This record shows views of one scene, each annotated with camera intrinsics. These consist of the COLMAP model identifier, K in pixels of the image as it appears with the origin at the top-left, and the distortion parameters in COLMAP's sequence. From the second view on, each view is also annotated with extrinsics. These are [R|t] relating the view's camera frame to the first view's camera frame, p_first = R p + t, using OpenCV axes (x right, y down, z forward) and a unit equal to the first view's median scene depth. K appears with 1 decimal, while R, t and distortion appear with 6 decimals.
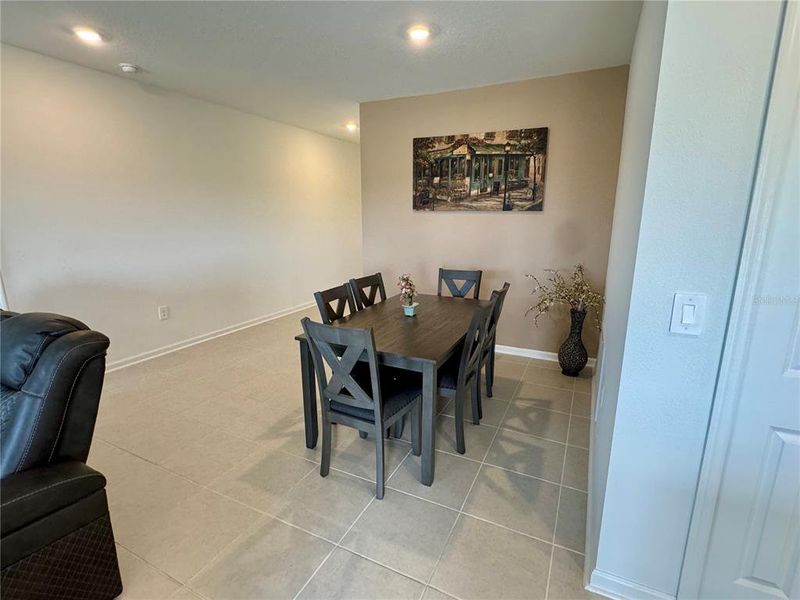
lens RADIAL K [[394.5, 0, 400.8], [0, 394.5, 299.6], [0, 0, 1]] dist [-0.000656, -0.000034]
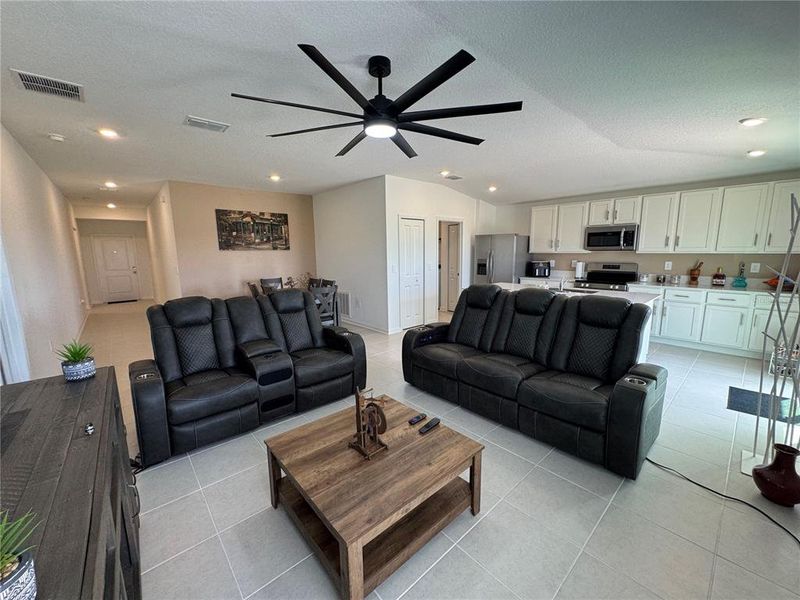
lens RADIAL K [[319.5, 0, 400.4], [0, 319.5, 298.6], [0, 0, 1]] dist [-0.005009, 0.001140]
pose [[0.385496, -0.143846, 0.911428, -1.043336], [0.212907, 0.974986, 0.063826, 0.059982], [-0.897810, 0.169445, 0.406479, -0.240863]]
